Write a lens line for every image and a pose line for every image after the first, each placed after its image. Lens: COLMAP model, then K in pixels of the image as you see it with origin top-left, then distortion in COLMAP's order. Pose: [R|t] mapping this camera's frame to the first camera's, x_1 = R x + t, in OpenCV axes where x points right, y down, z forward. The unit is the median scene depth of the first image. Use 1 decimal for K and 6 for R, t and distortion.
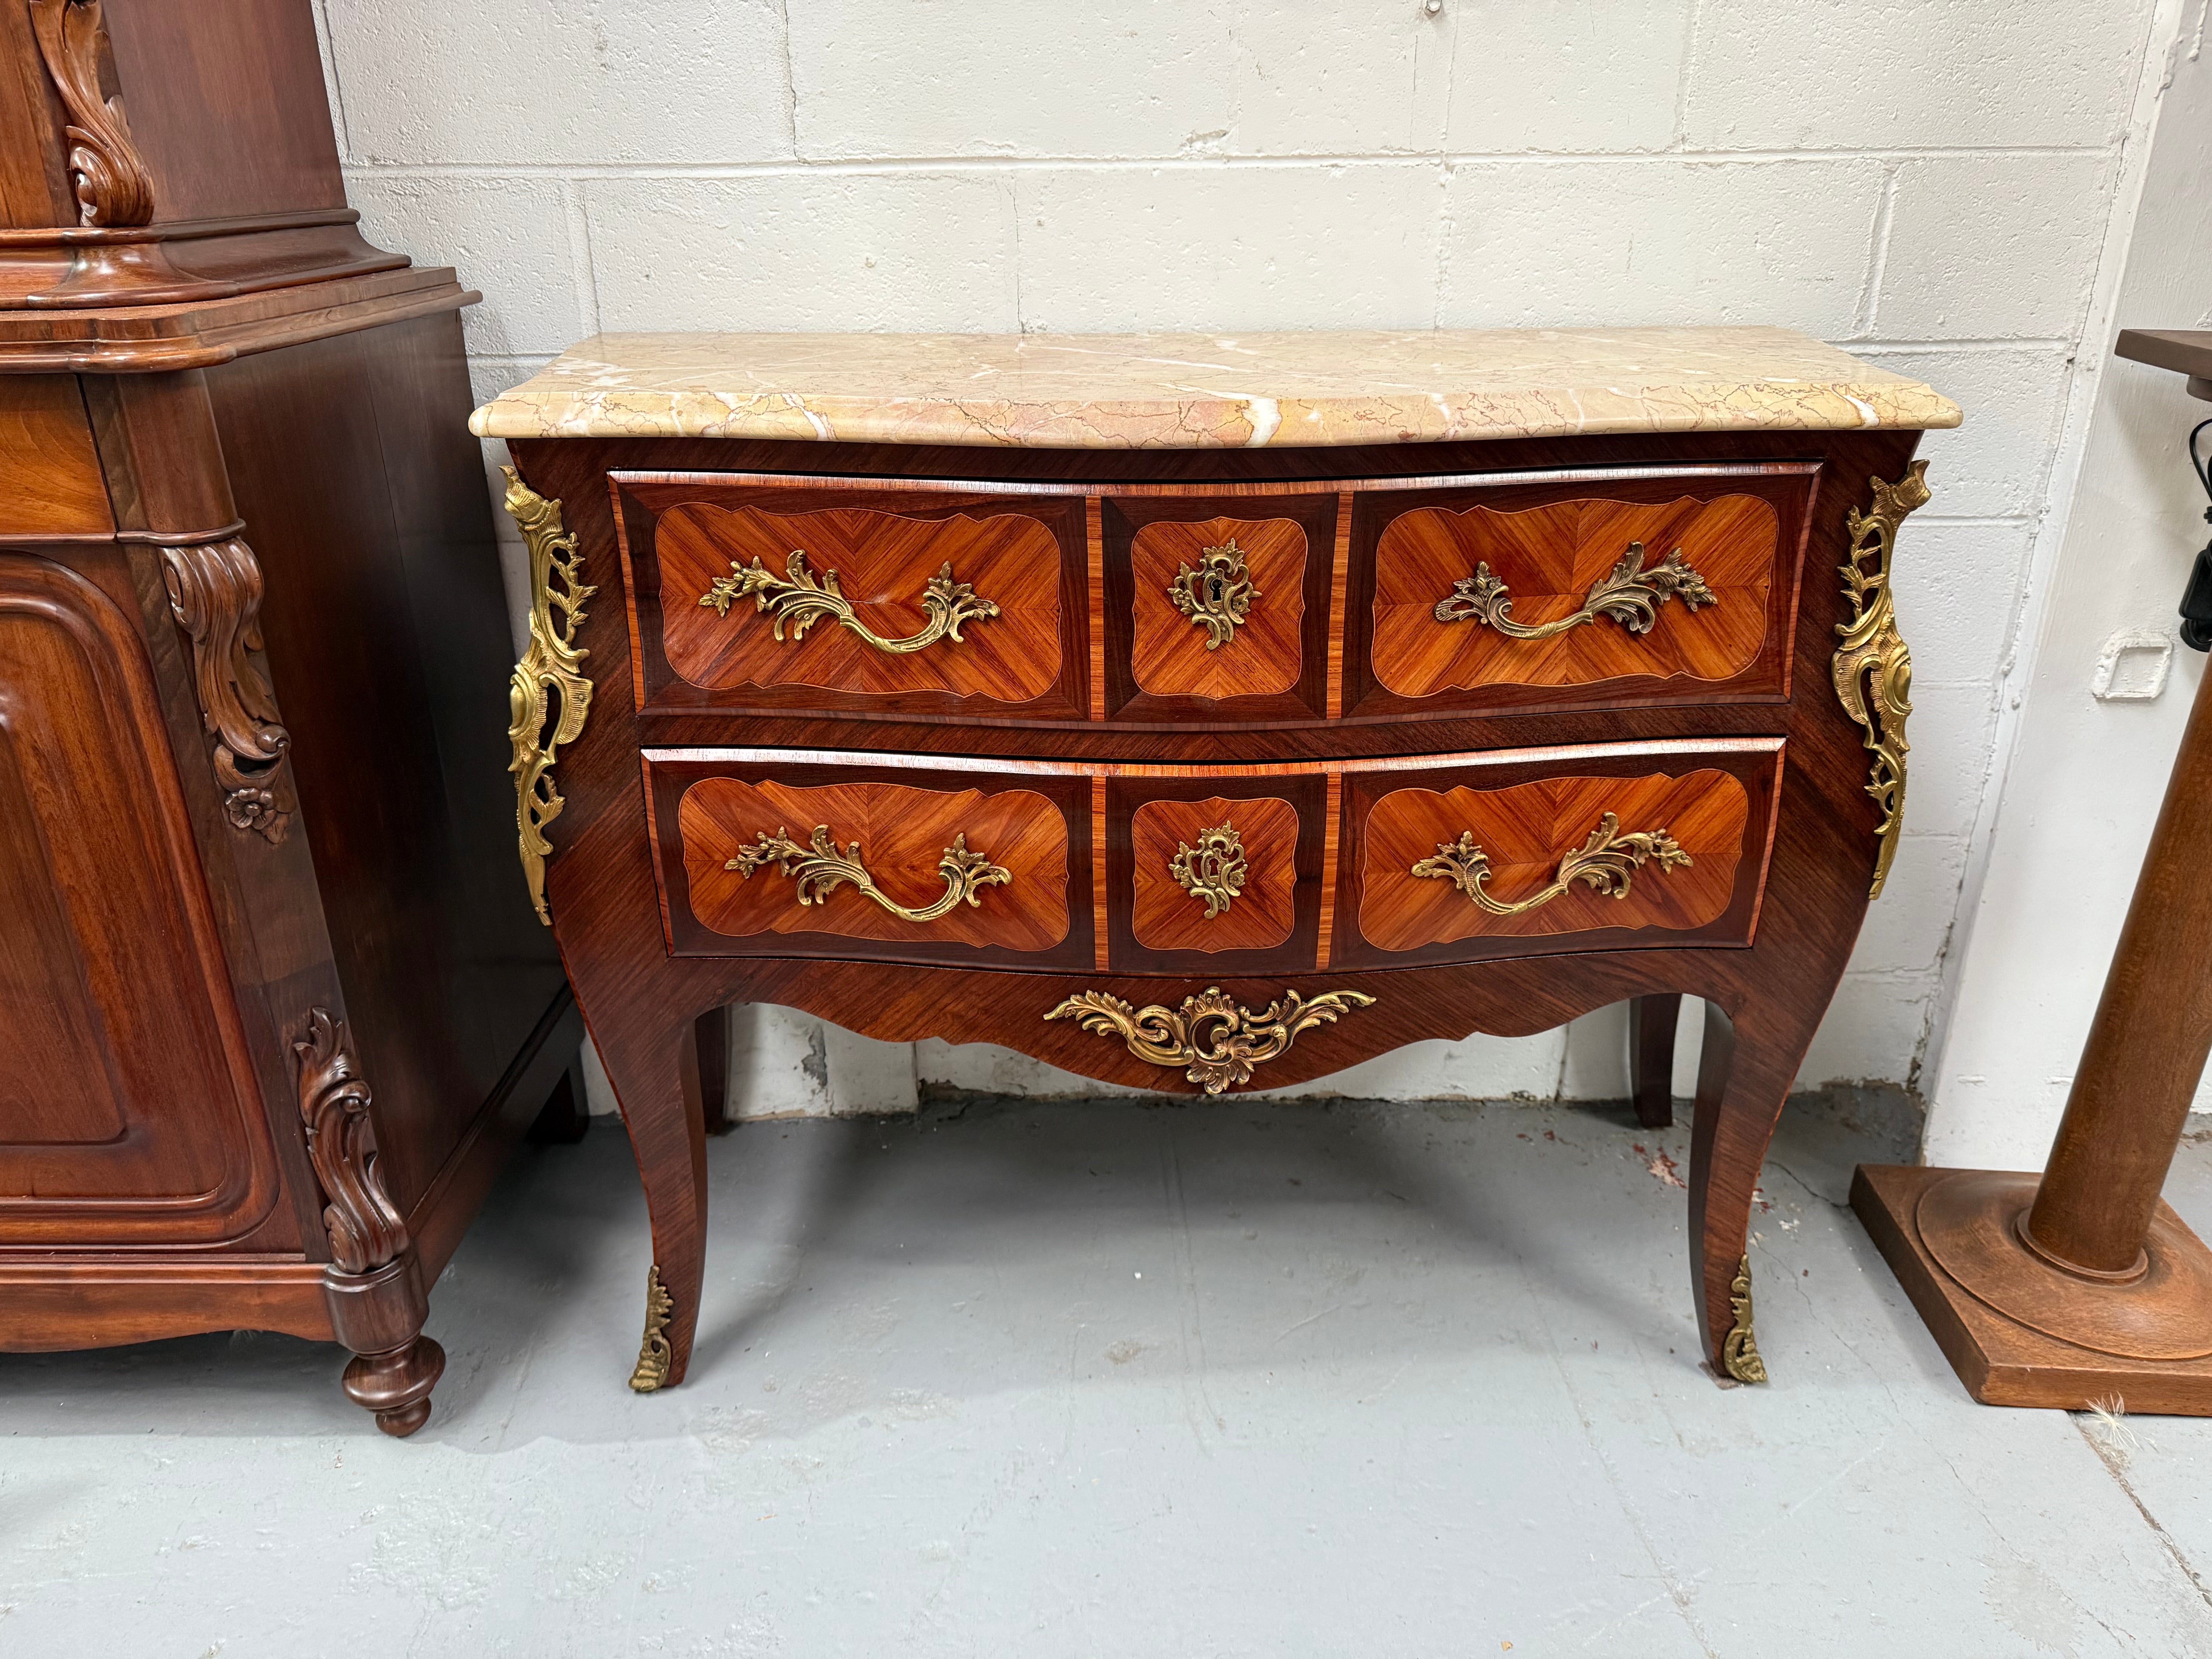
lens RADIAL K [[1568.3, 0, 1103.1], [0, 1568.3, 833.2], [0, 0, 1]] dist [0.042222, -0.057176]
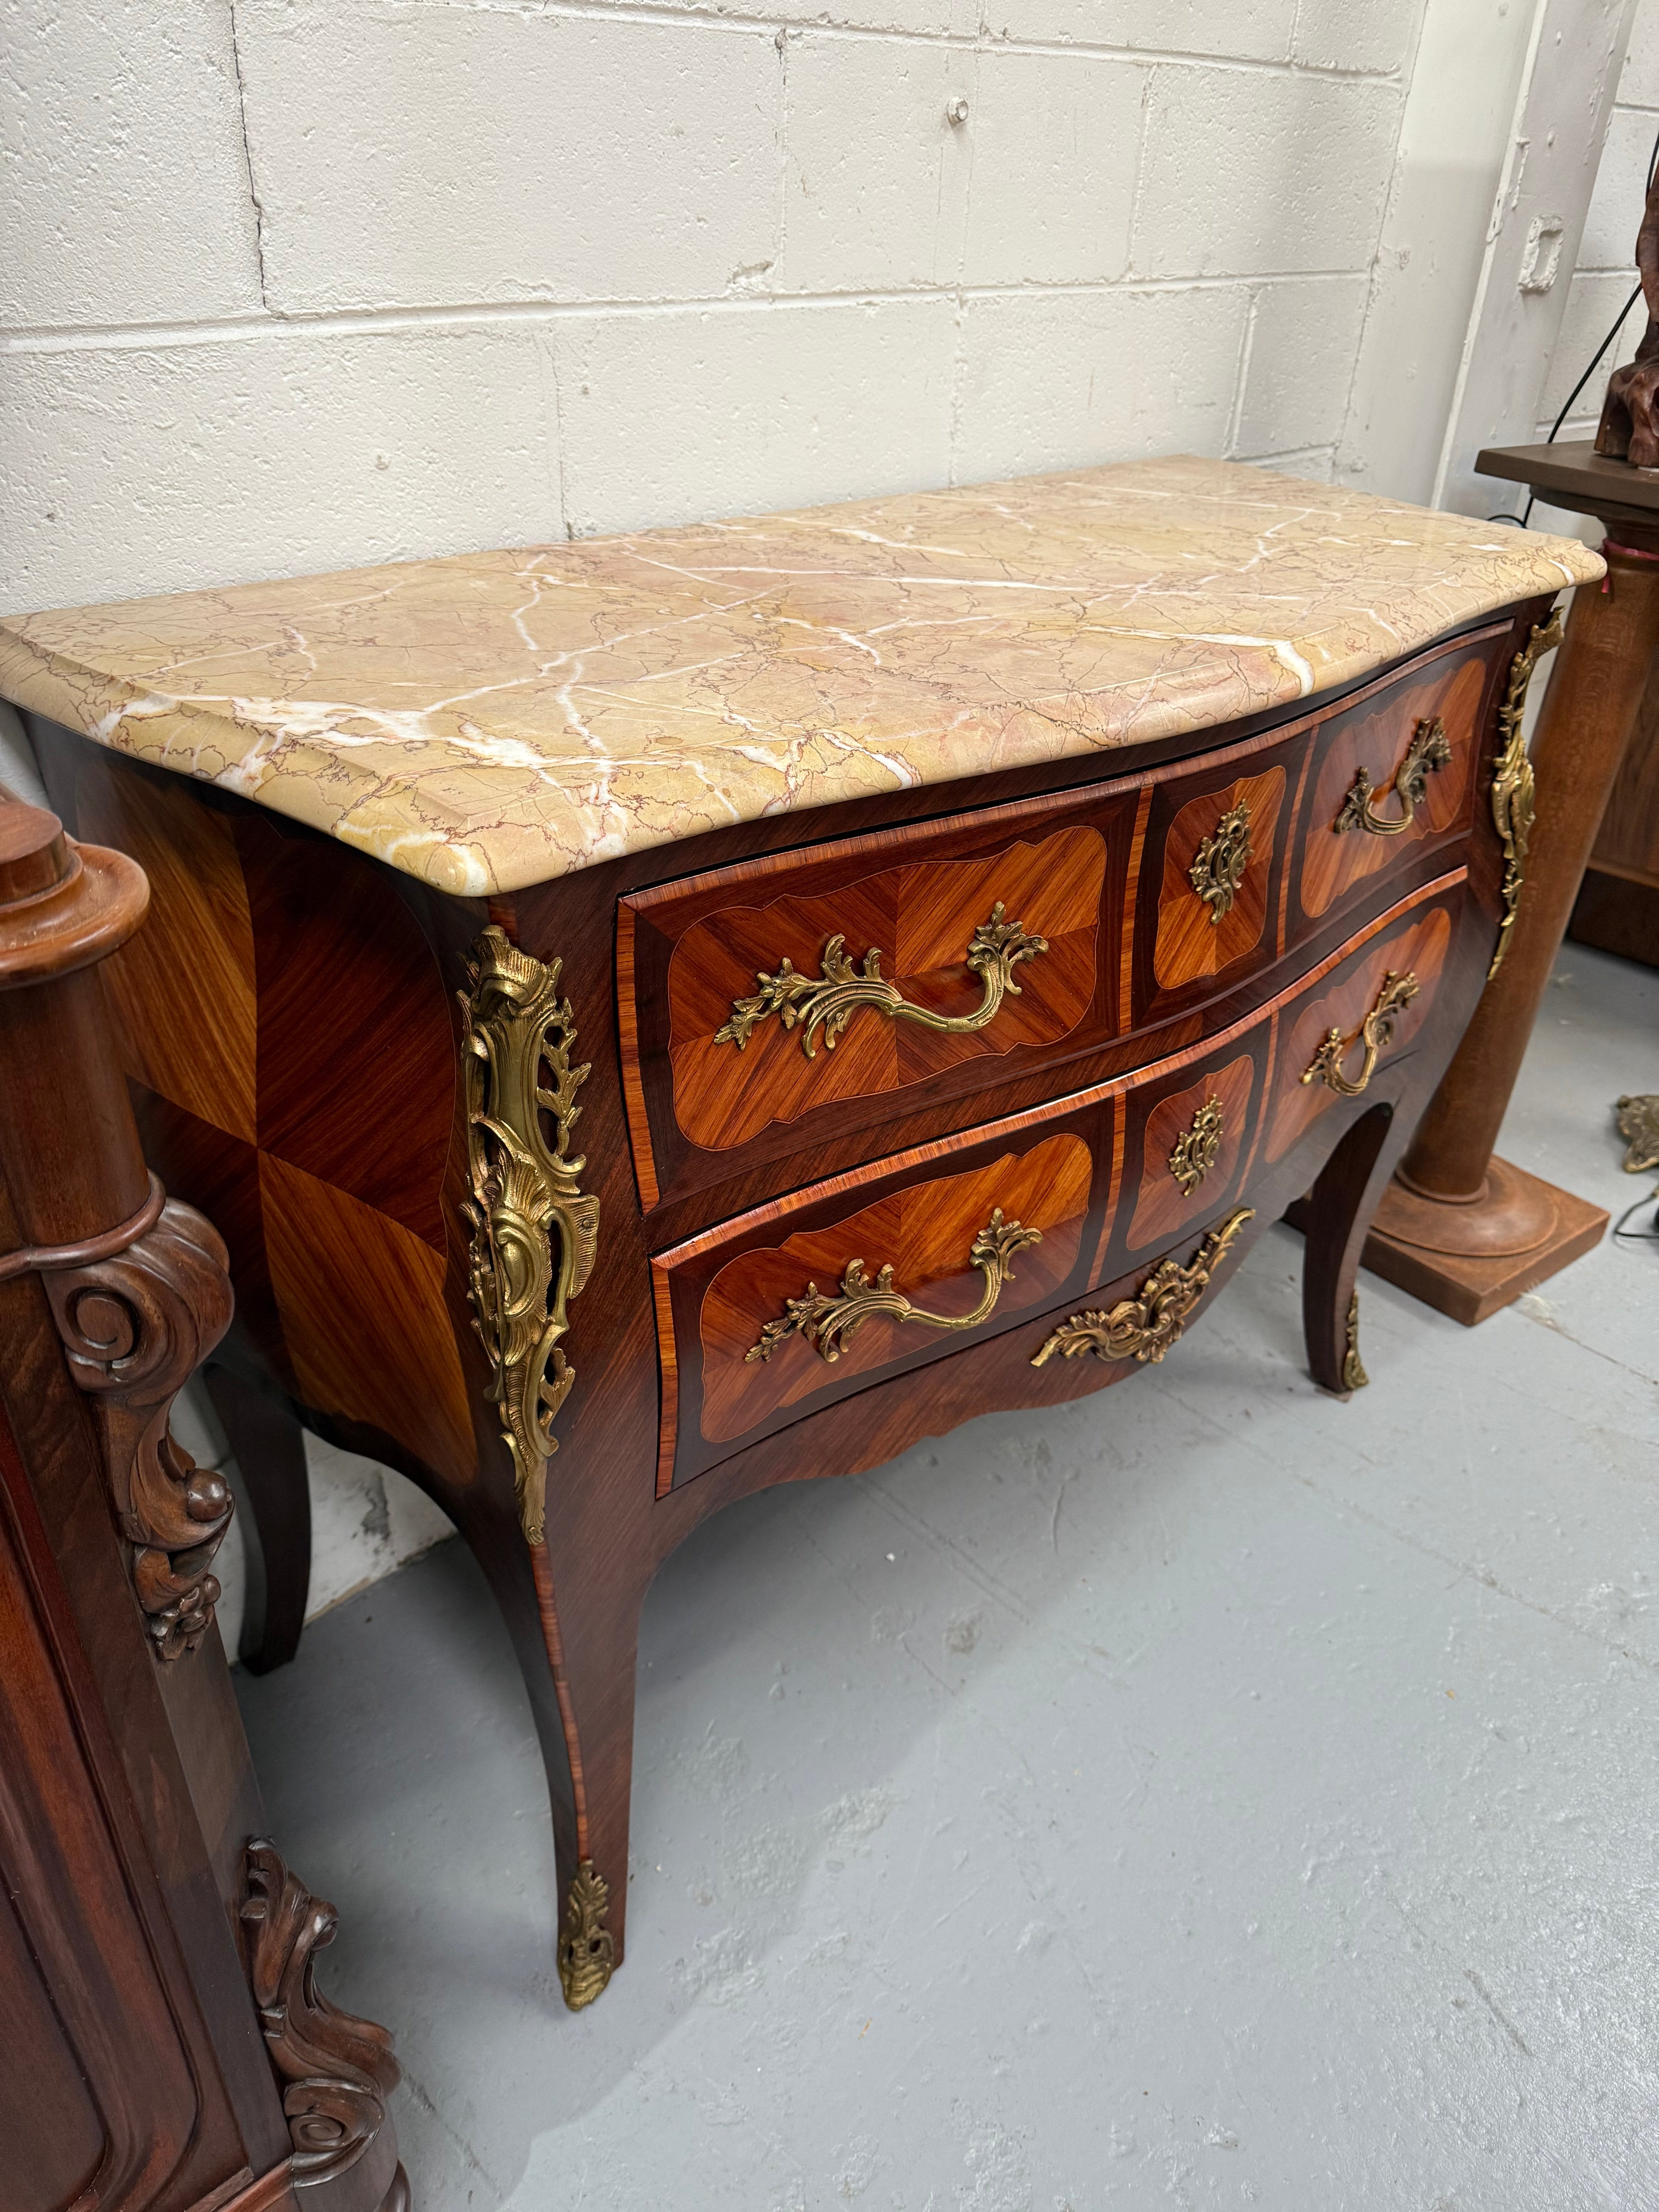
lens RADIAL K [[1572.6, 0, 827.1], [0, 1572.6, 1108.2], [0, 0, 1]] dist [0.029629, -0.038337]
pose [[0.744215, -0.321985, 0.585209, -0.612634], [0.227415, 0.945941, 0.231255, -0.257167], [-0.628033, -0.039018, 0.777208, 0.400078]]
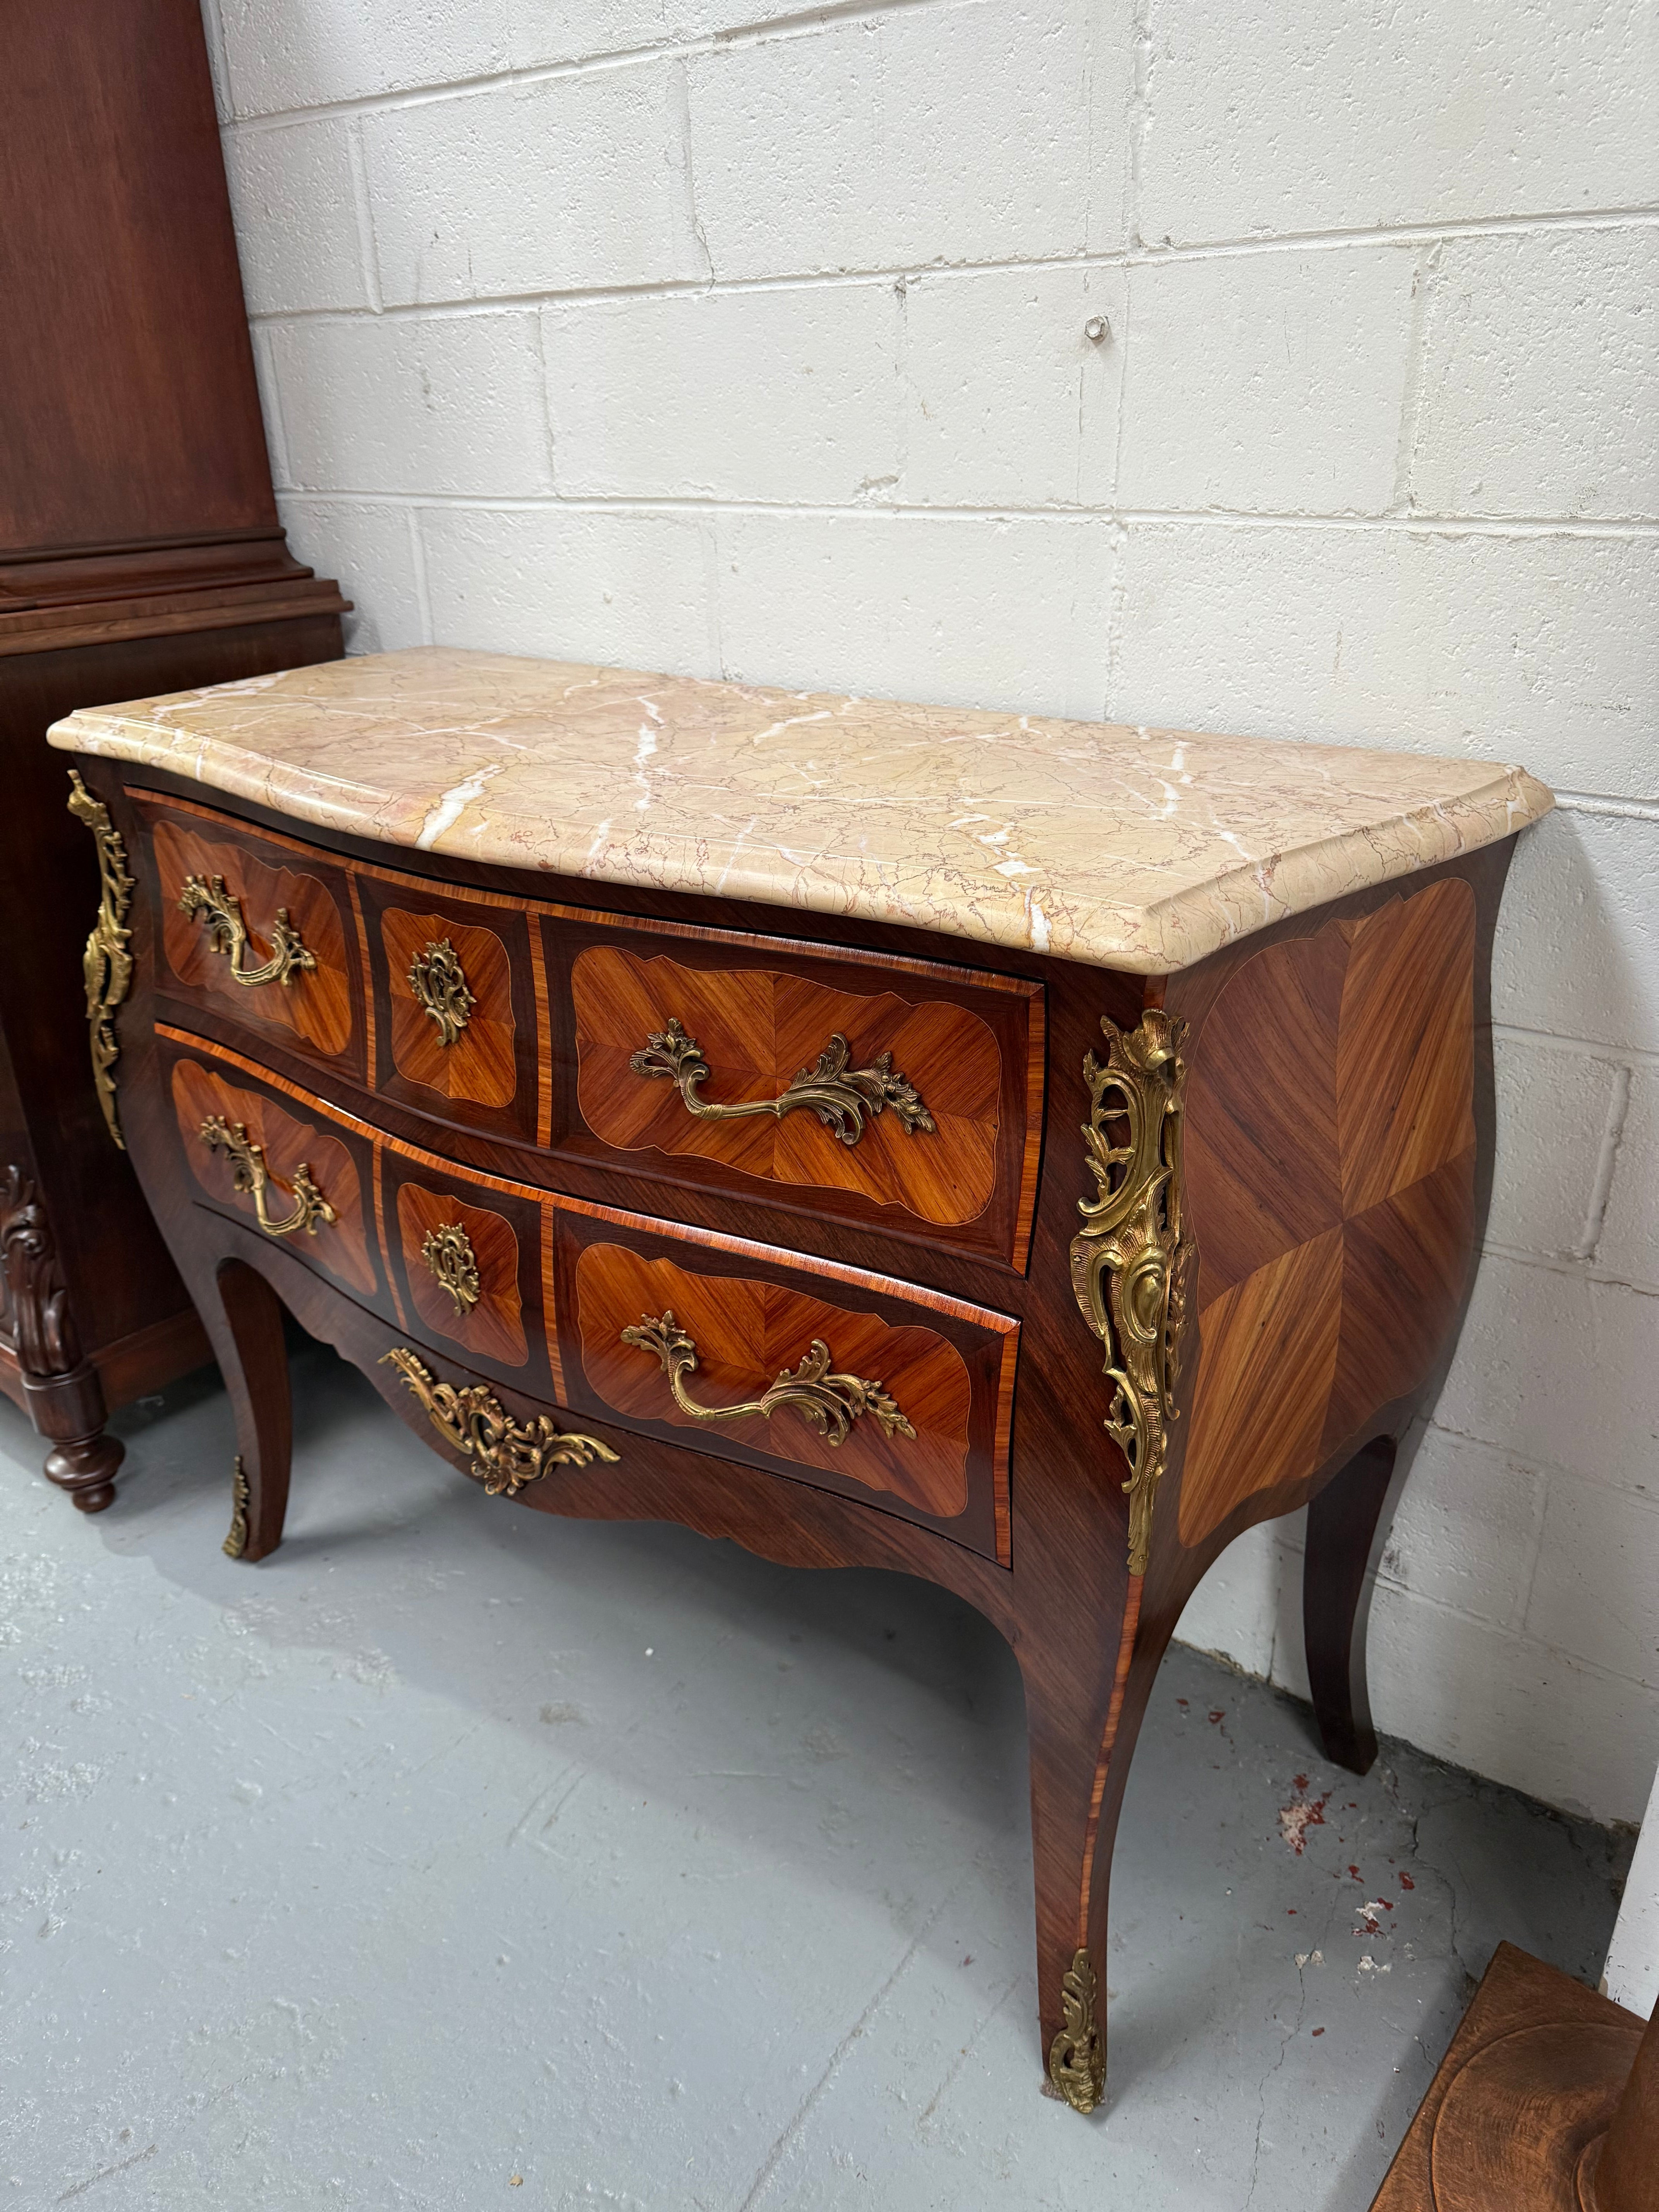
lens RADIAL K [[1572.6, 0, 827.1], [0, 1572.6, 1108.2], [0, 0, 1]] dist [0.029629, -0.038337]
pose [[0.799168, 0.240303, -0.550986, 0.741377], [-0.226338, 0.969452, 0.094521, -0.209186], [0.556868, 0.049171, 0.829144, 0.308717]]
